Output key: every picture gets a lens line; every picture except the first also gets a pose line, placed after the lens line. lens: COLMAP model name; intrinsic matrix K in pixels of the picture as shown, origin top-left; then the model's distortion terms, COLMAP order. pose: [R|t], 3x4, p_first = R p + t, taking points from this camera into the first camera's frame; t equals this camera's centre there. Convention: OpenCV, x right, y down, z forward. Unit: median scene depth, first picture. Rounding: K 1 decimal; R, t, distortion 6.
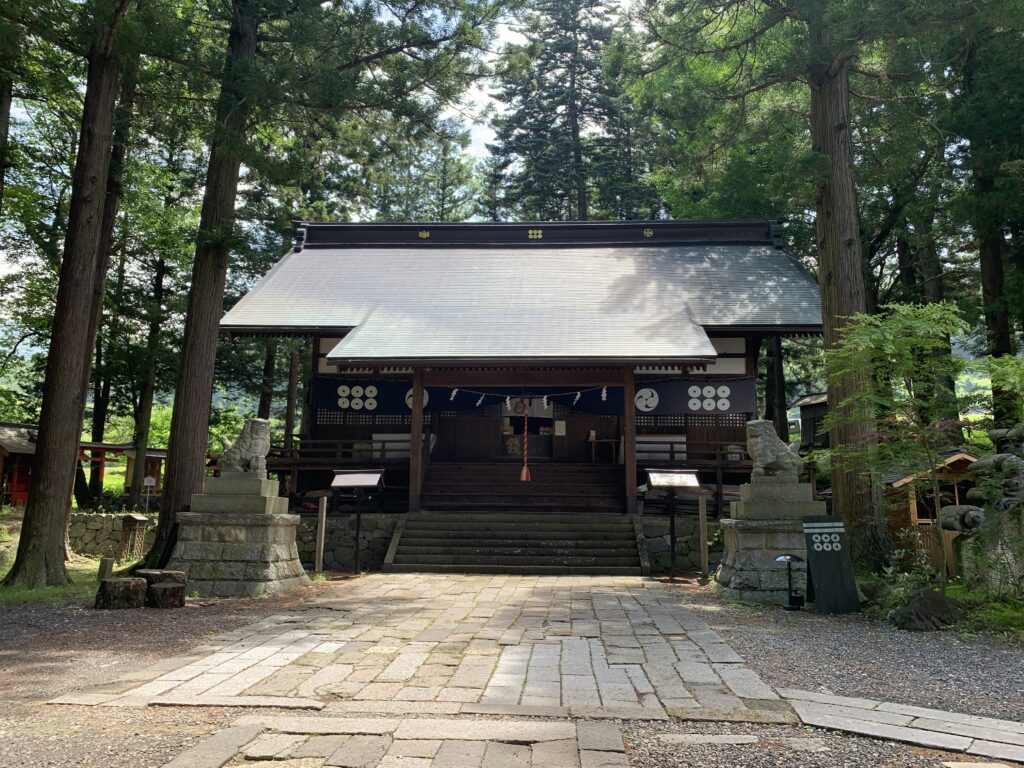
lens RADIAL K [[766.1, 0, 532.4], [0, 766.1, 387.7], [0, 0, 1]] dist [0.003151, -0.001813]
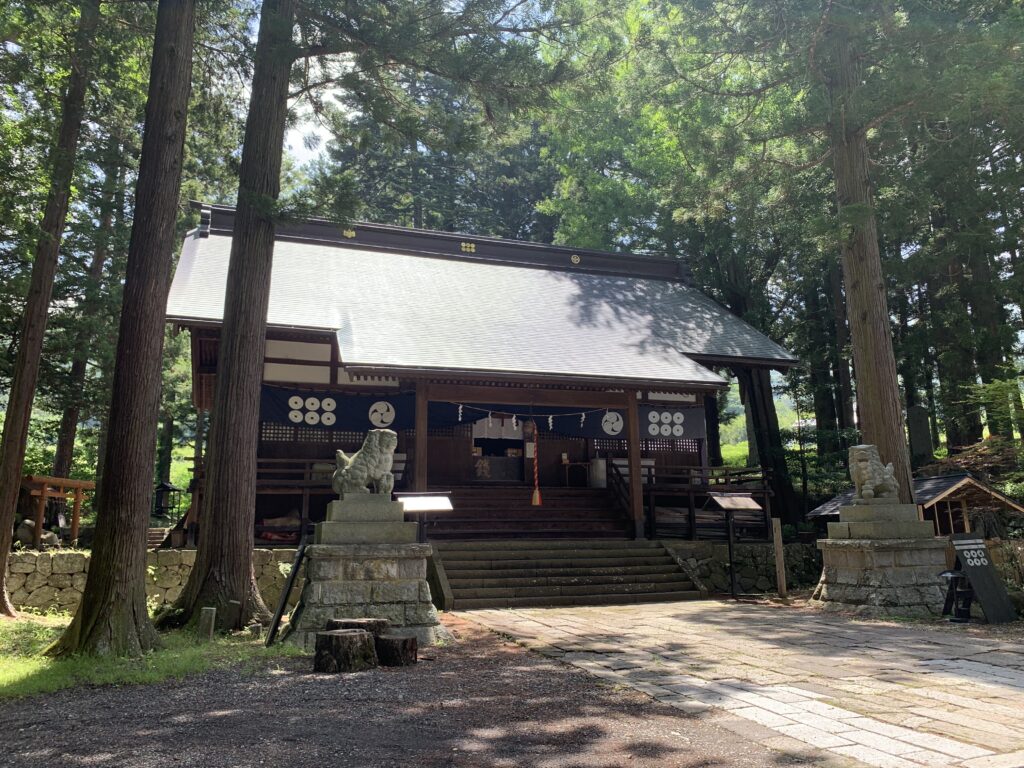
lens RADIAL K [[769.8, 0, 512.0], [0, 769.8, 384.0], [0, 0, 1]] dist [0.006530, -0.005159]
pose [[0.935817, 0.049464, 0.348997, -0.340351], [-0.035460, 0.998293, -0.046408, 0.015991], [-0.350697, 0.031054, 0.935974, 0.107039]]
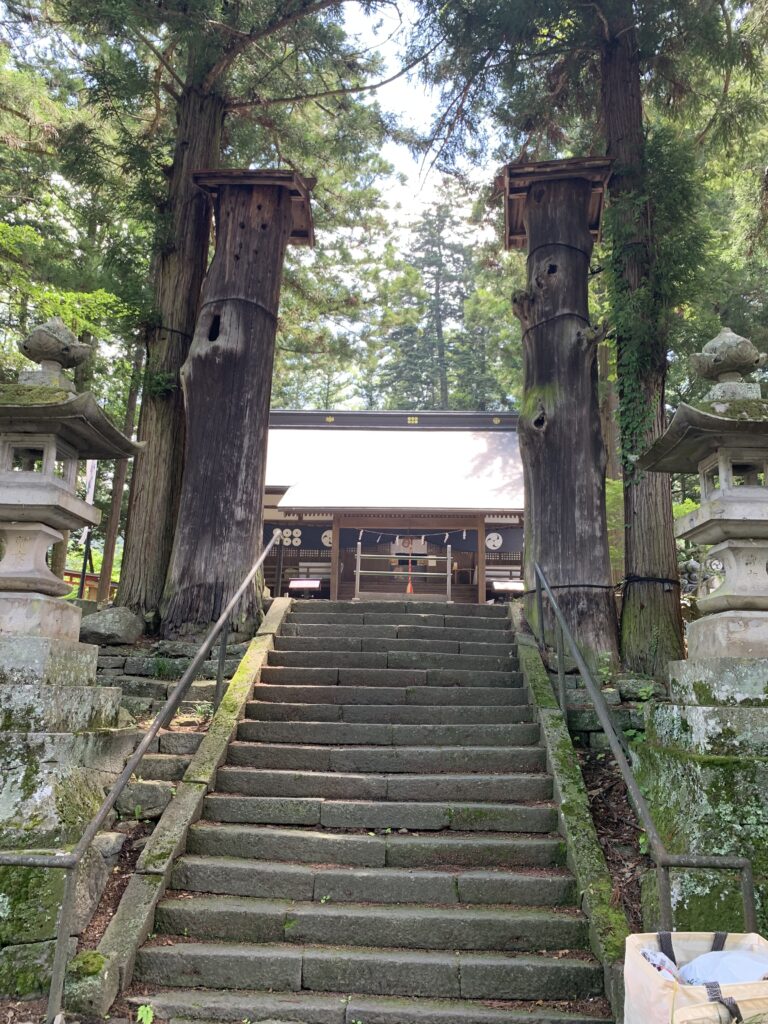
lens RADIAL K [[766.1, 0, 384.0], [0, 766.1, 512.0], [0, 0, 1]] dist [0.003151, -0.001813]
pose [[0.999893, 0.014100, -0.003829, -0.049238], [-0.014288, 0.998419, -0.054361, 0.042891], [0.003057, 0.054410, 0.998514, -0.420949]]
